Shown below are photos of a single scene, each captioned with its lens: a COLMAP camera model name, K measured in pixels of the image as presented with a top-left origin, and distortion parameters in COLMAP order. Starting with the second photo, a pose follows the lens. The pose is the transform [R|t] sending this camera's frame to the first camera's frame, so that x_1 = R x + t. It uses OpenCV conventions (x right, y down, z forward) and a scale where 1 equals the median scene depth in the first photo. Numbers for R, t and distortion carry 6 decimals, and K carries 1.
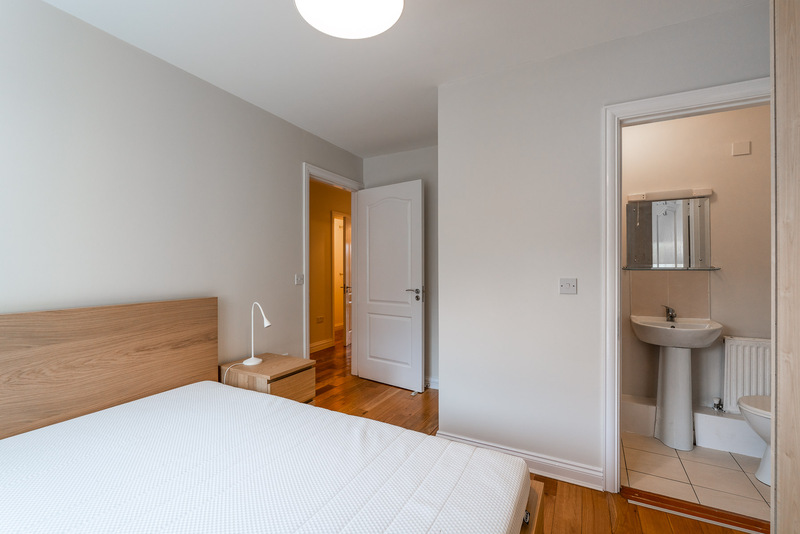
lens RADIAL K [[354.6, 0, 398.2], [0, 354.6, 267.6], [0, 0, 1]] dist [-0.008016, 0.000342]
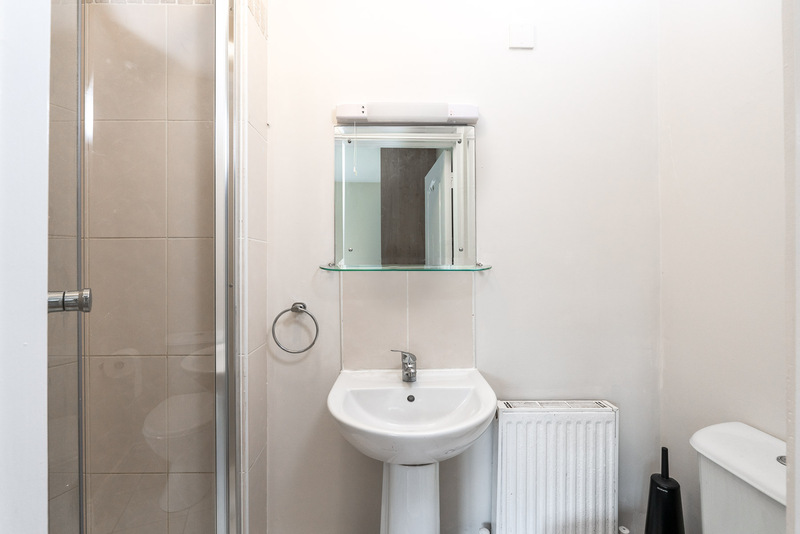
lens RADIAL K [[354.6, 0, 401.9], [0, 354.6, 265.8], [0, 0, 1]] dist [-0.008016, 0.000342]
pose [[0.868384, 0.004297, 0.495873, 0.561433], [-0.005961, 0.999981, 0.001775, -0.000898], [-0.495856, -0.004498, 0.868393, 0.634747]]
